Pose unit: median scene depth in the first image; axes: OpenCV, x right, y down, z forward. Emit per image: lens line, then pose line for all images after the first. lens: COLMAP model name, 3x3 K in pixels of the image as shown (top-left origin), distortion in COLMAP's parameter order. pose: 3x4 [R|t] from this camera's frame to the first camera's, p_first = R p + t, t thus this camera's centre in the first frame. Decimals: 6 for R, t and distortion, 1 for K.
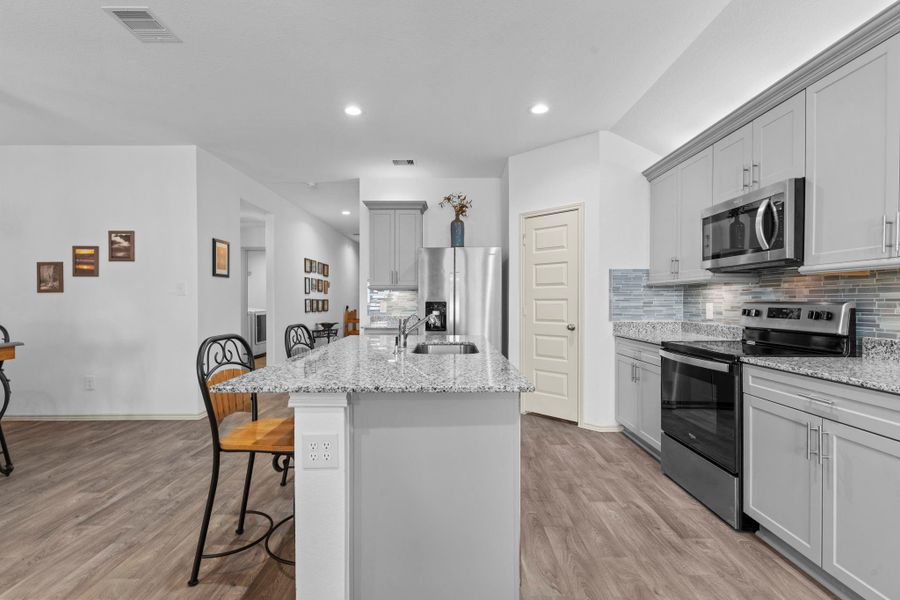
lens RADIAL K [[425.7, 0, 450.0], [0, 425.7, 300.0], [0, 0, 1]] dist [0.001229, 0.000321]
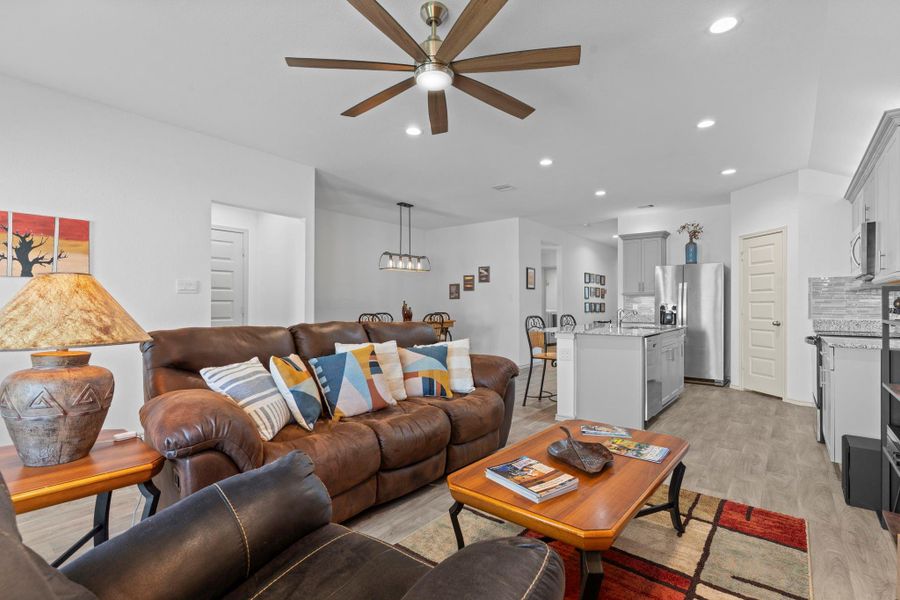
lens RADIAL K [[434.6, 0, 443.3], [0, 434.6, 305.5], [0, 0, 1]] dist [0.001581, 0.000724]
pose [[0.777012, 0.003287, -0.629477, 0.318162], [-0.002736, 0.999995, 0.001845, 0.009871], [0.629480, 0.000289, 0.777017, -0.634482]]
